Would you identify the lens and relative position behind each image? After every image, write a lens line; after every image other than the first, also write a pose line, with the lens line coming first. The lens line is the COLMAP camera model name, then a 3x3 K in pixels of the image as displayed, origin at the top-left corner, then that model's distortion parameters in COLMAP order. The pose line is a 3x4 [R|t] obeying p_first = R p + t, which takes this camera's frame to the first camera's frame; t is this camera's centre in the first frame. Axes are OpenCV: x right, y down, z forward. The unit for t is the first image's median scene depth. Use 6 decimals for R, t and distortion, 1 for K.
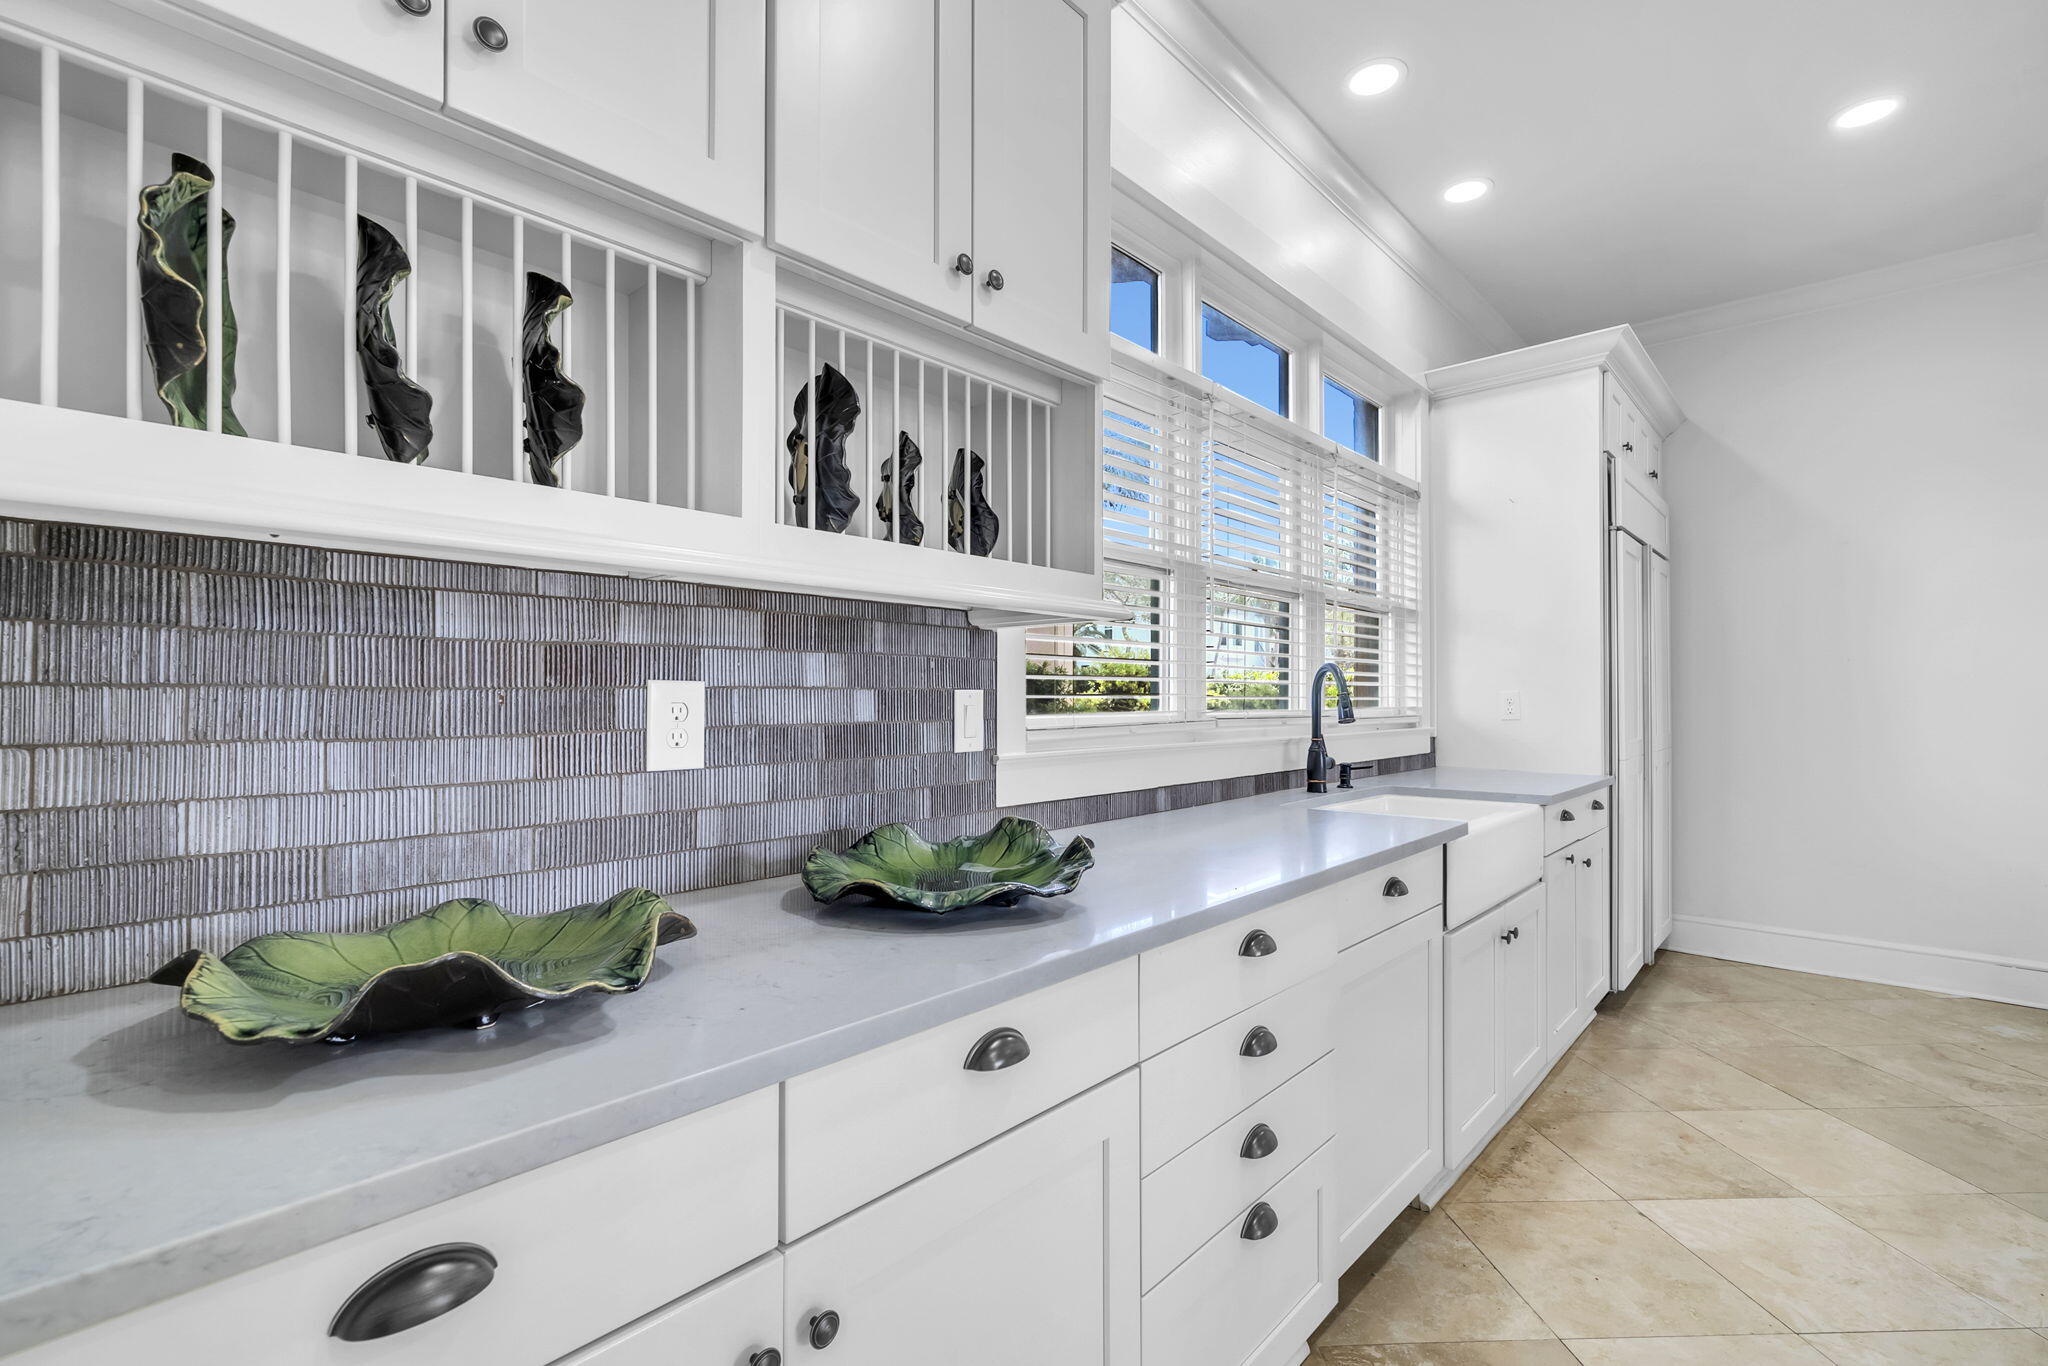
lens RADIAL K [[895.9, 0, 1024.4], [0, 895.9, 686.6], [0, 0, 1]] dist [-0.000099, -0.000319]
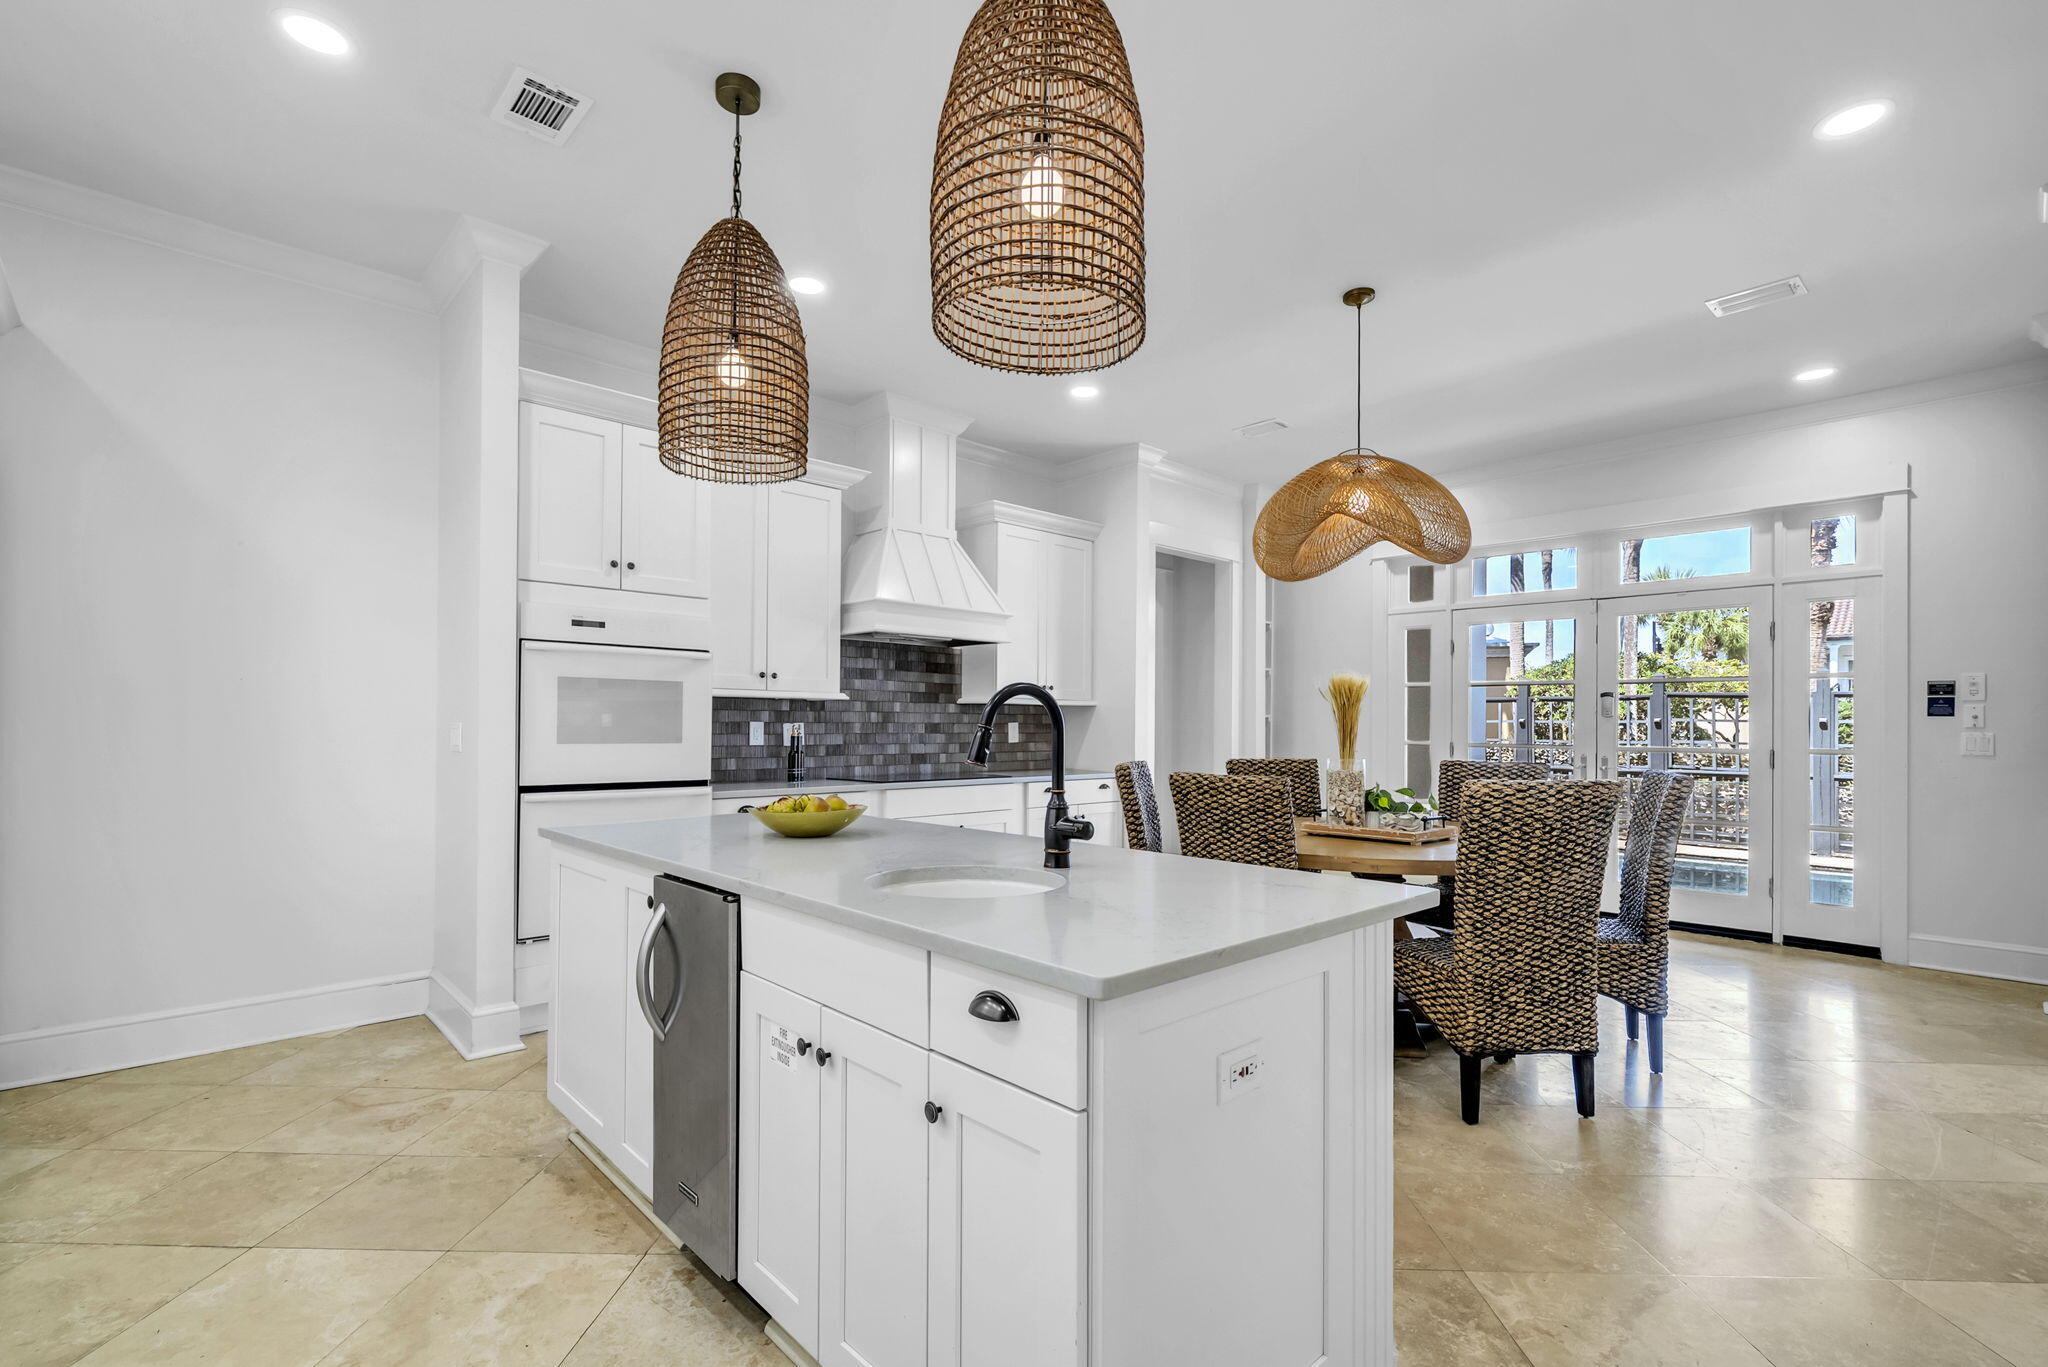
lens RADIAL K [[924.6, 0, 1022.6], [0, 924.6, 719.6], [0, 0, 1]] dist [0.001427, 0.000586]
pose [[0.072262, 0.004466, 0.997376, 0.117737], [-0.013181, 0.999907, -0.003523, 0.003655], [-0.997299, -0.012892, 0.072314, 0.260146]]
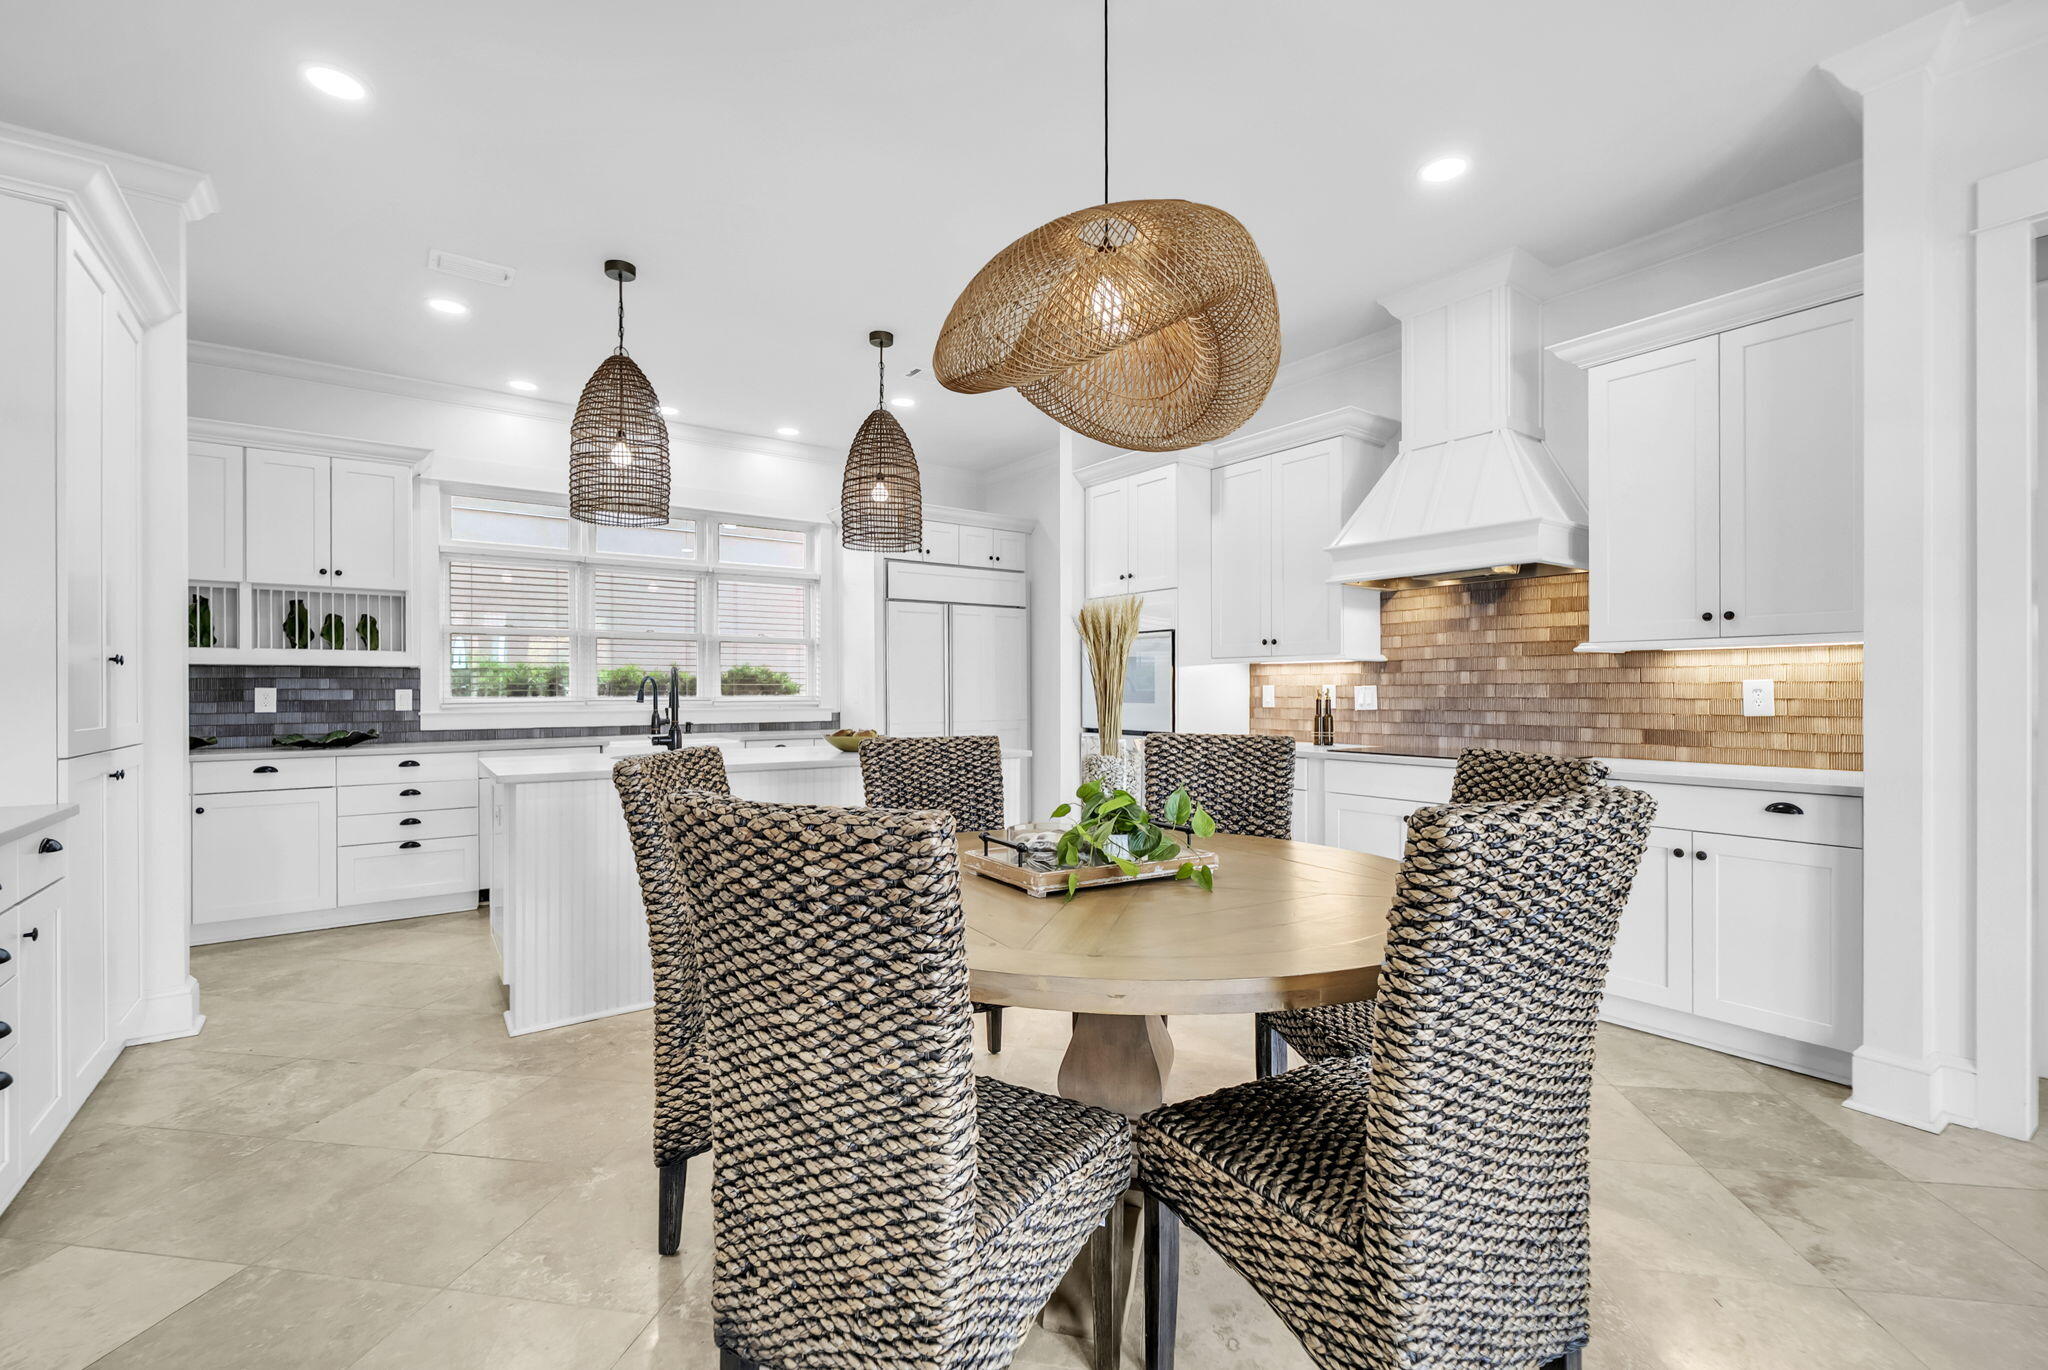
lens RADIAL K [[895.9, 0, 1024.4], [0, 895.9, 688.6], [0, 0, 1]] dist [-0.000099, -0.000319]
pose [[0.983032, -0.006004, -0.183334, 1.678505], [0.007670, 0.999935, 0.008384, -0.004867], [0.183272, -0.009648, 0.983015, -1.011987]]
